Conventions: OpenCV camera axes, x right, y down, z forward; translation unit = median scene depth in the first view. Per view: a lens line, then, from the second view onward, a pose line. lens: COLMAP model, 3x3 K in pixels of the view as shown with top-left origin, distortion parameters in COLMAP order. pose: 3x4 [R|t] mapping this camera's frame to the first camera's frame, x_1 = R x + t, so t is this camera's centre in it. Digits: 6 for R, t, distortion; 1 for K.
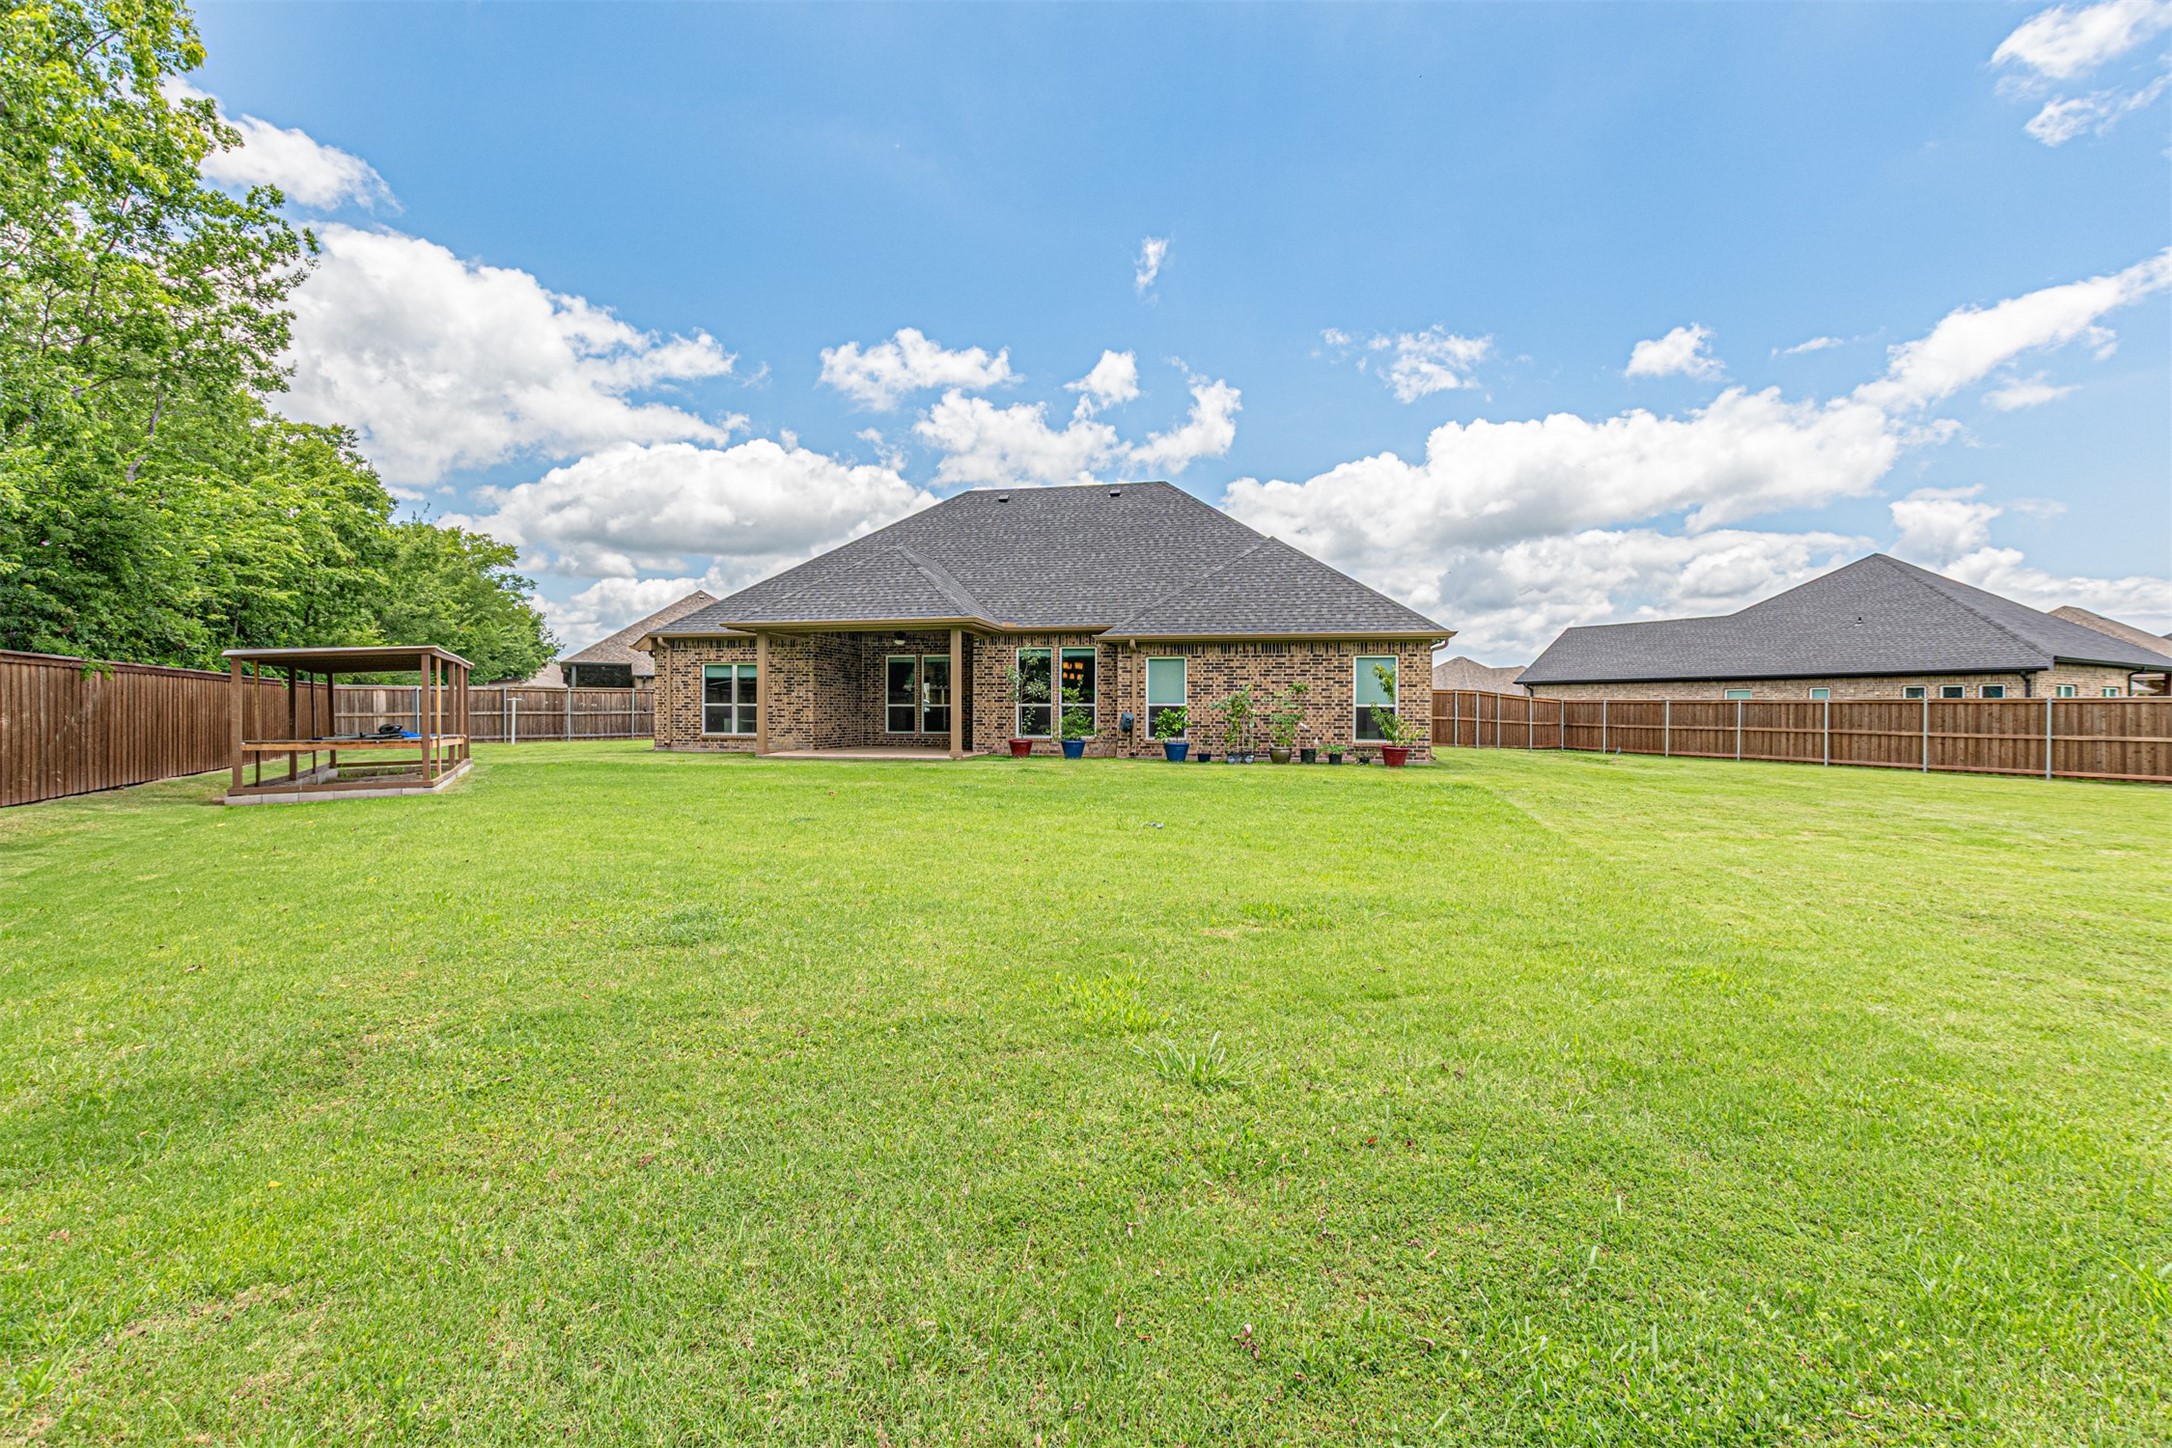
lens RADIAL K [[940.2, 0, 1106.5], [0, 940.2, 704.9], [0, 0, 1]] dist [0.004367, 0.004045]
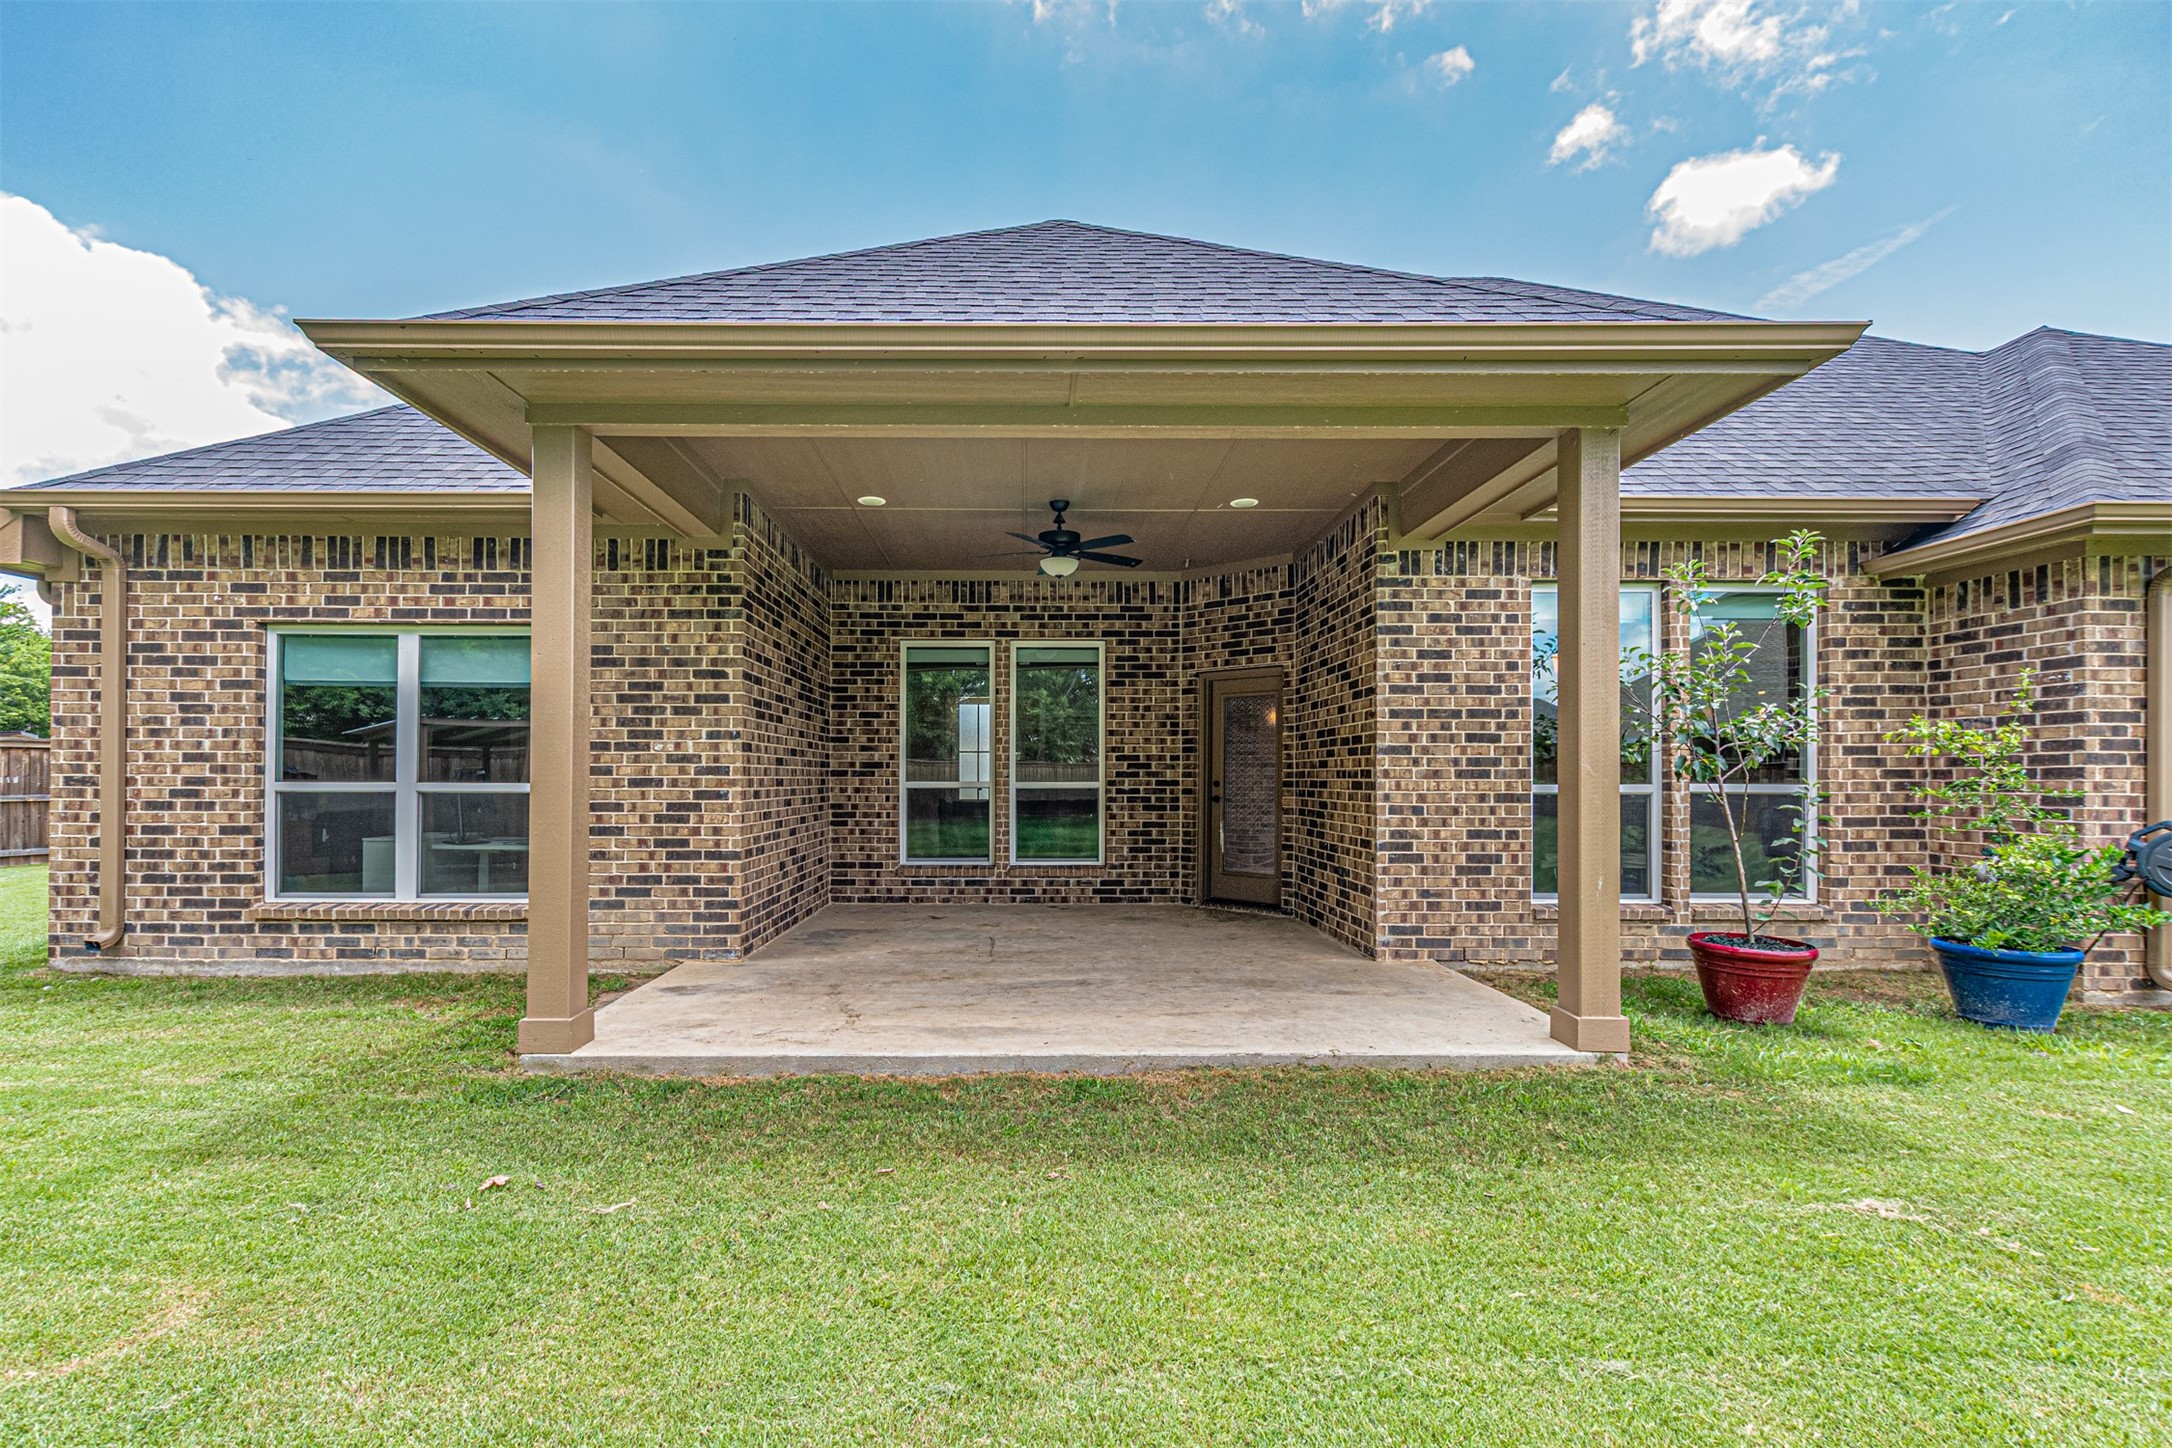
lens RADIAL K [[919.5, 0, 1035.5], [0, 919.5, 765.5], [0, 0, 1]] dist [0.008048, -0.000200]
pose [[0.976266, 0.002116, 0.216567, -0.285402], [-0.000451, 0.999970, -0.007739, -0.004372], [-0.216577, 0.007458, 0.976237, 0.724681]]
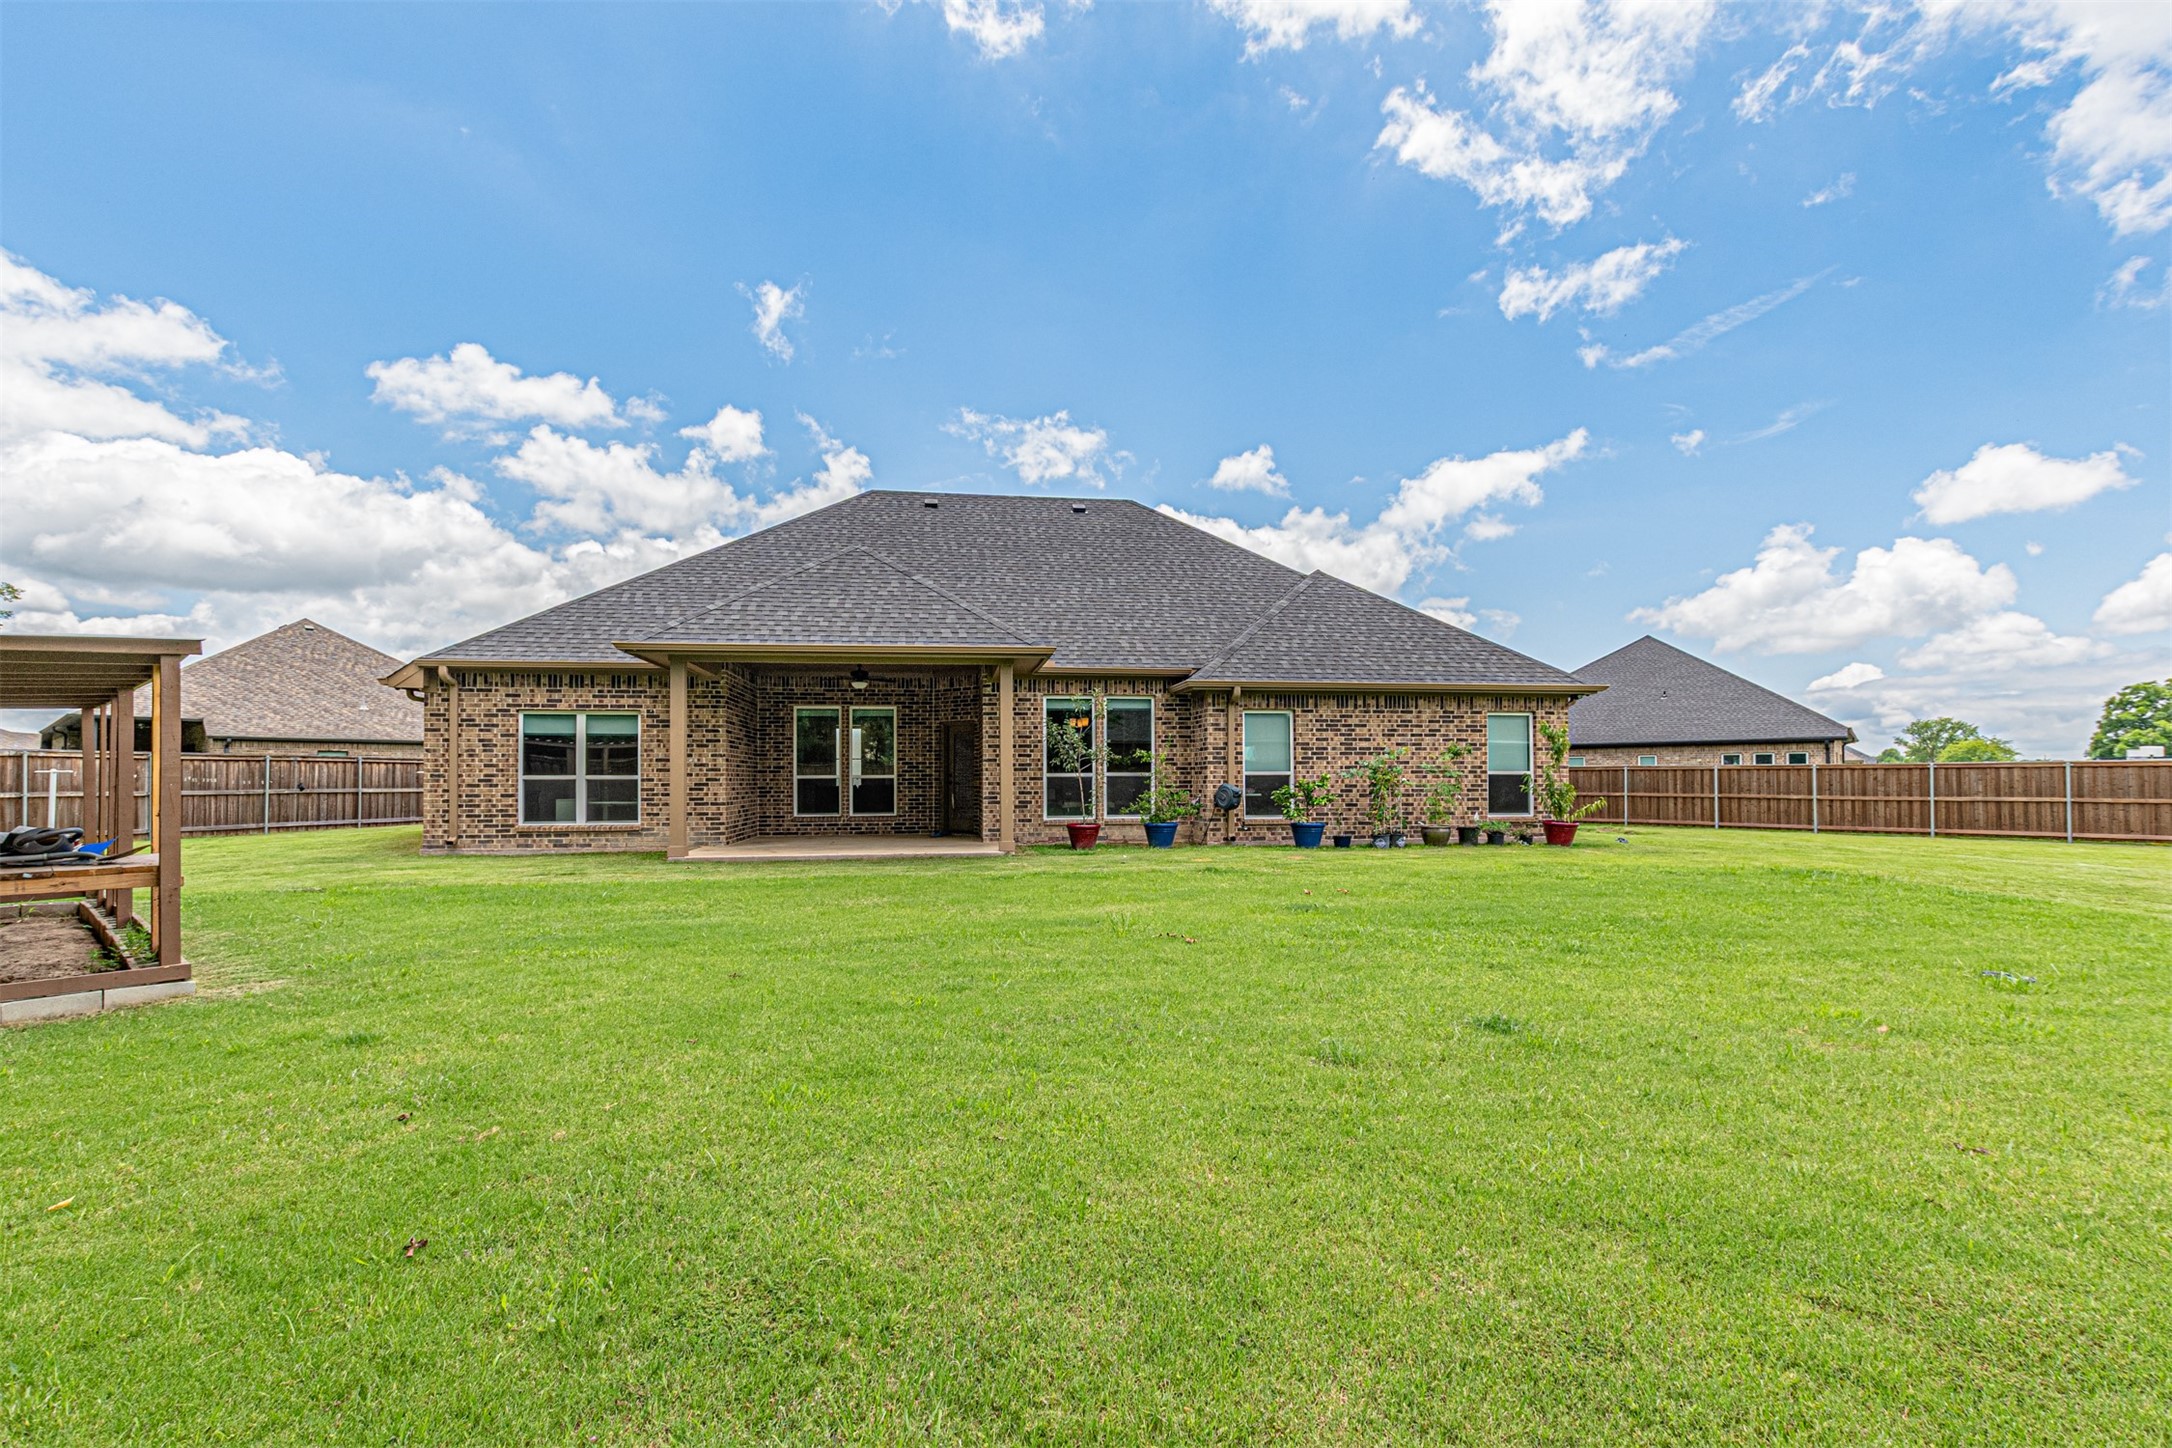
lens RADIAL K [[940.2, 0, 1080.9], [0, 940.2, 772.6], [0, 0, 1]] dist [0.004367, 0.004045]
pose [[0.937112, -0.004932, 0.348994, -0.306763], [0.006279, 0.999977, -0.002730, 0.000412], [-0.348972, 0.004749, 0.937121, 0.294617]]
